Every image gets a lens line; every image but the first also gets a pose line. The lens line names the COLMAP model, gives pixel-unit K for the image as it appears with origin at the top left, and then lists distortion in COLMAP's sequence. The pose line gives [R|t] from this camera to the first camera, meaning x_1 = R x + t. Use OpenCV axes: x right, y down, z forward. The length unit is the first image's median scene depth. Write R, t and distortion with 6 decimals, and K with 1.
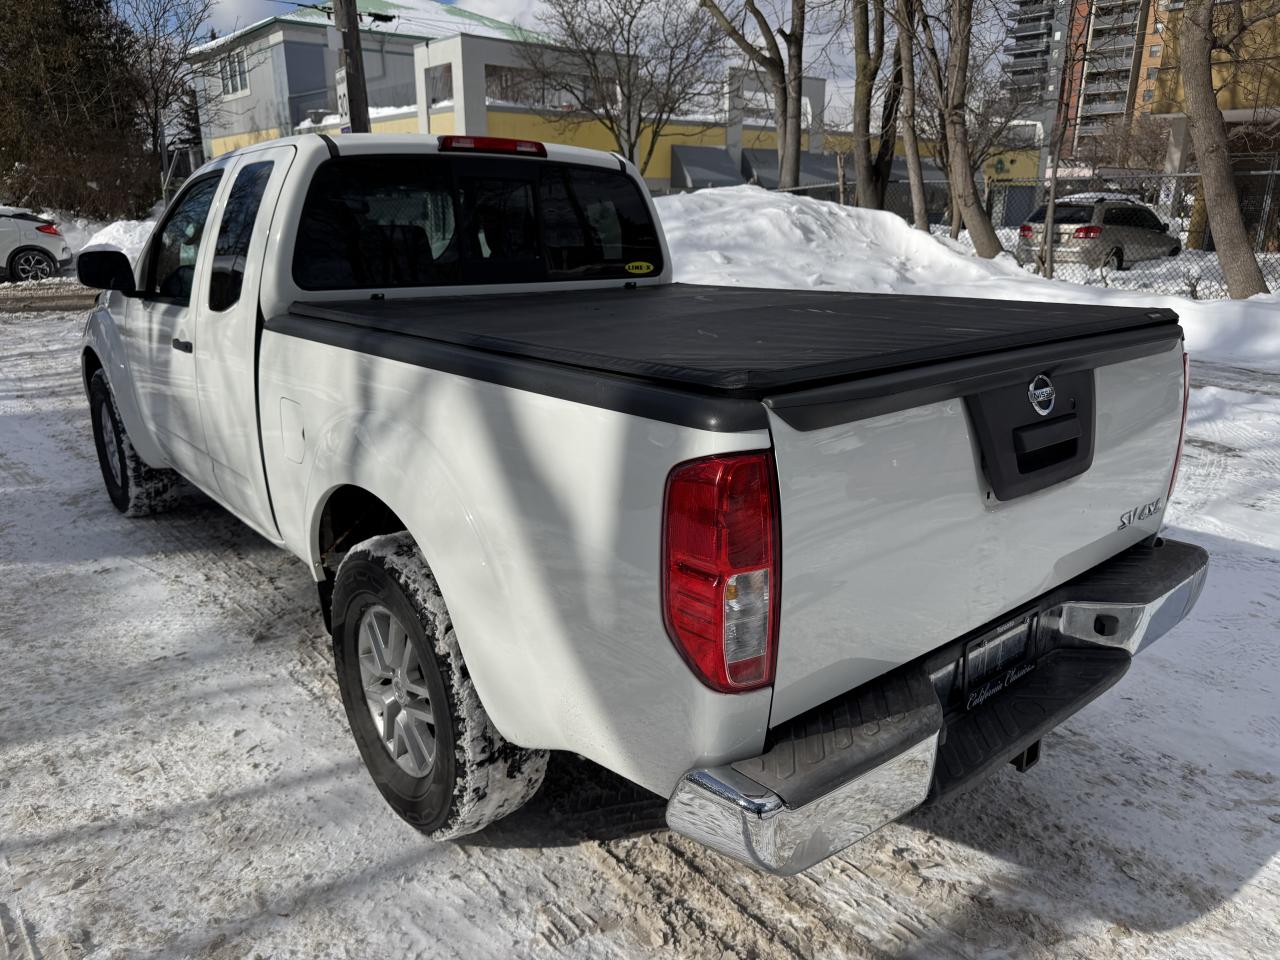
lens RADIAL K [[911.6, 0, 647.6], [0, 911.6, 493.0], [0, 0, 1]] dist [0.012975, -0.024319]
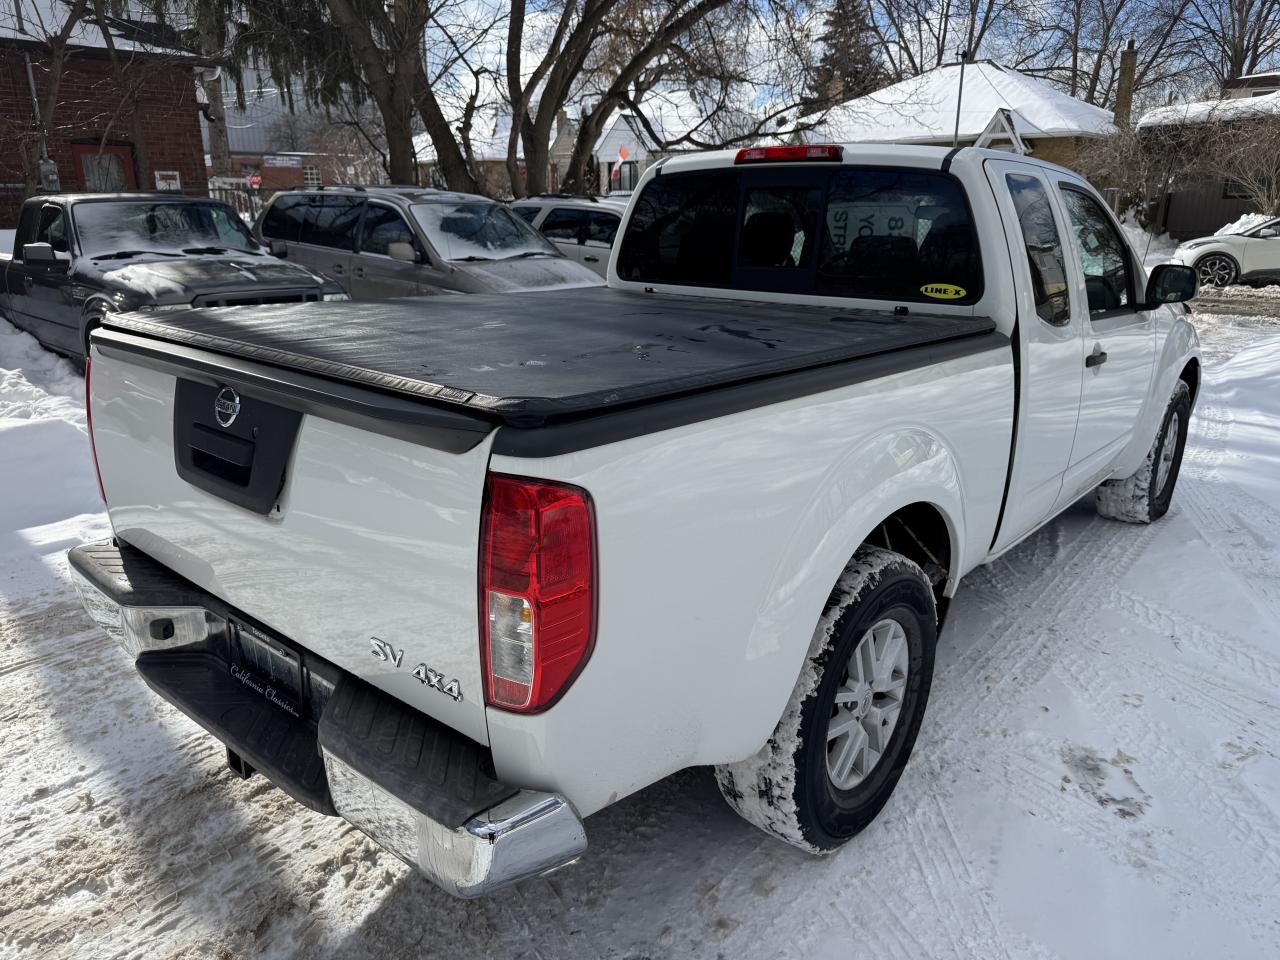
lens RADIAL K [[911.6, 0, 641.1], [0, 911.6, 498.6], [0, 0, 1]] dist [0.012975, -0.024319]
pose [[0.149298, 0.292995, -0.944385, 0.108717], [-0.290837, 0.925853, 0.241267, -0.028550], [0.945052, 0.238642, 0.223442, 0.090462]]
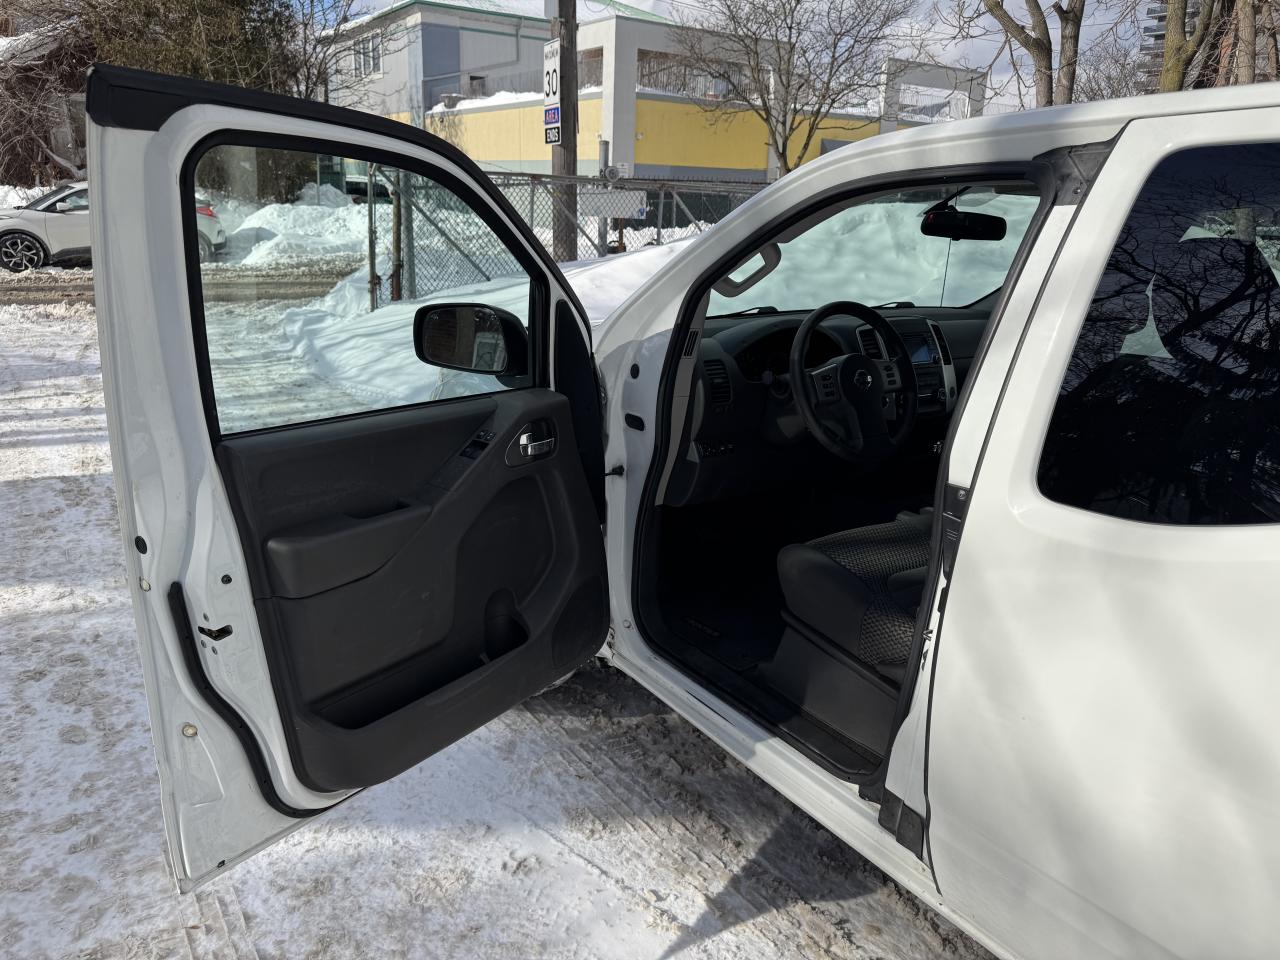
lens RADIAL K [[911.6, 0, 628.6], [0, 911.6, 488.0], [0, 0, 1]] dist [0.012975, -0.024319]
pose [[0.993373, 0.063344, -0.095905, -0.078994], [-0.063205, 0.997990, 0.004490, -0.024440], [0.095997, 0.001602, 0.995380, 0.072198]]
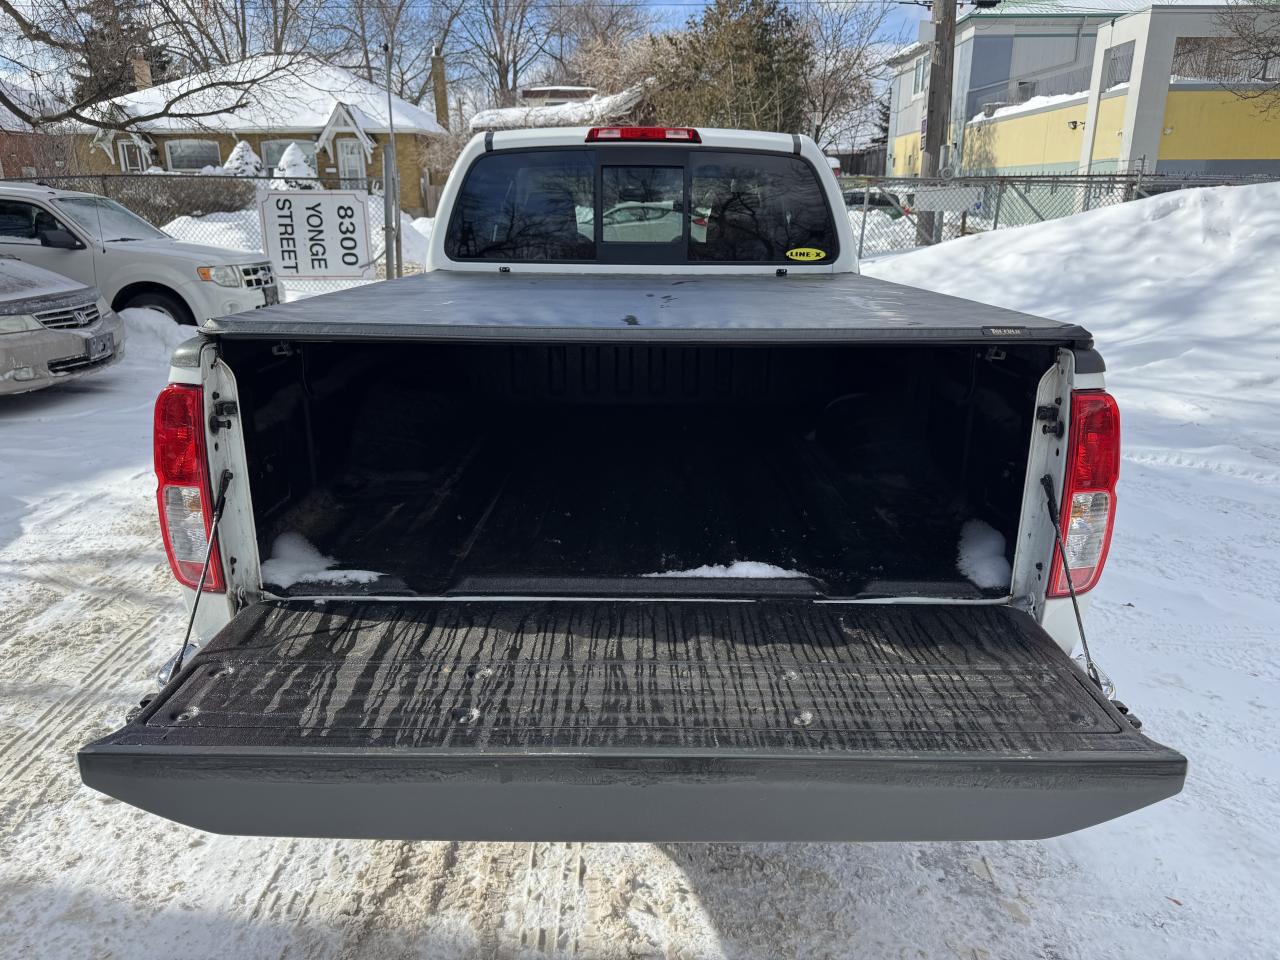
lens RADIAL K [[911.6, 0, 645.1], [0, 911.6, 491.5], [0, 0, 1]] dist [0.012975, -0.024319]
pose [[0.759183, 0.190695, -0.622316, 0.073321], [-0.188289, 0.979582, 0.070470, -0.005861], [0.623048, 0.063676, 0.779588, 0.024540]]
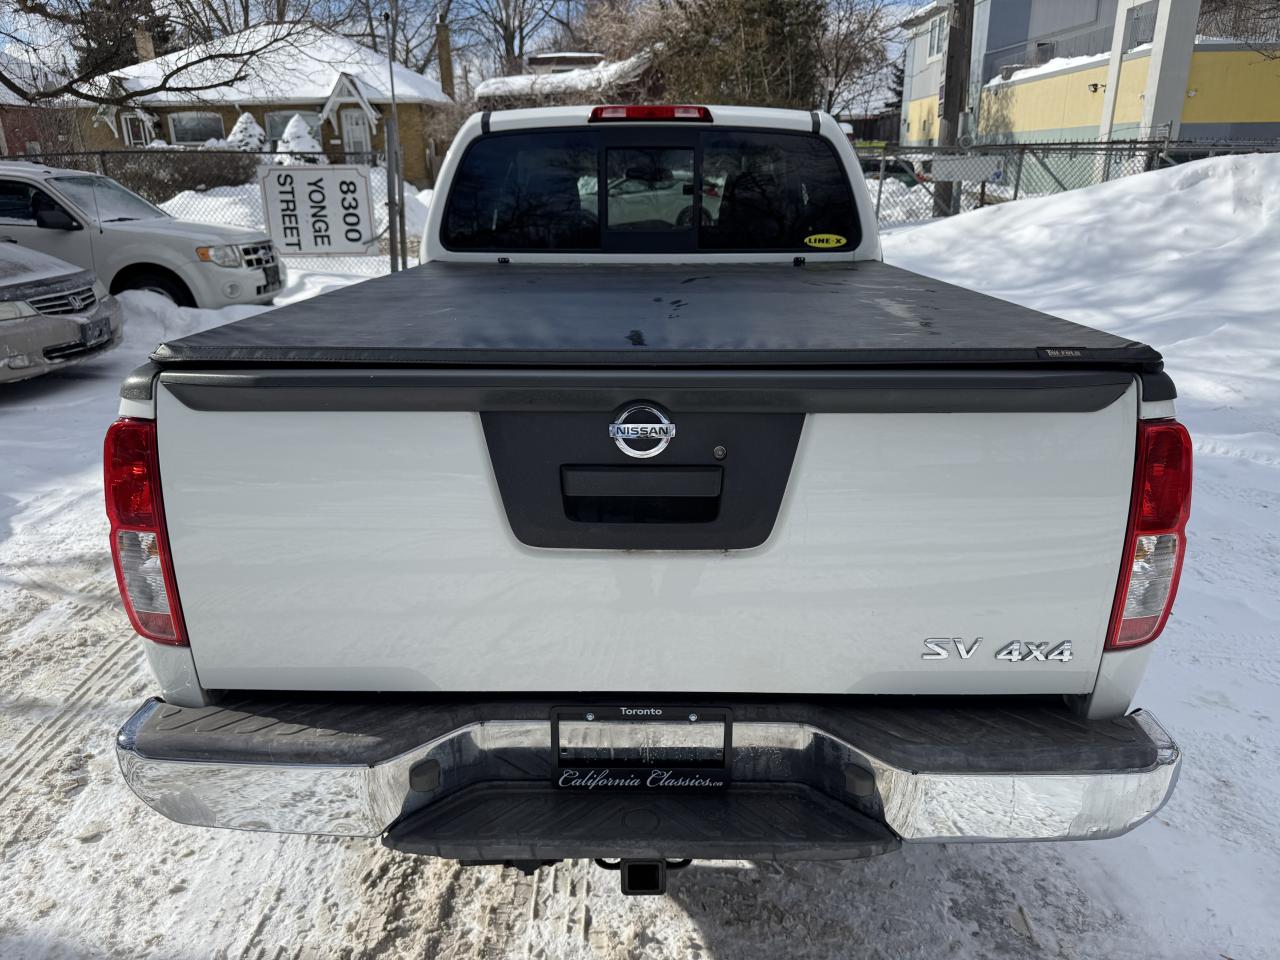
lens RADIAL K [[911.6, 0, 641.9], [0, 911.6, 491.8], [0, 0, 1]] dist [0.012975, -0.024319]
pose [[0.750694, 0.207746, -0.627137, 0.067899], [-0.183056, 0.977512, 0.104689, -0.009974], [0.634783, 0.036212, 0.771841, 0.030227]]
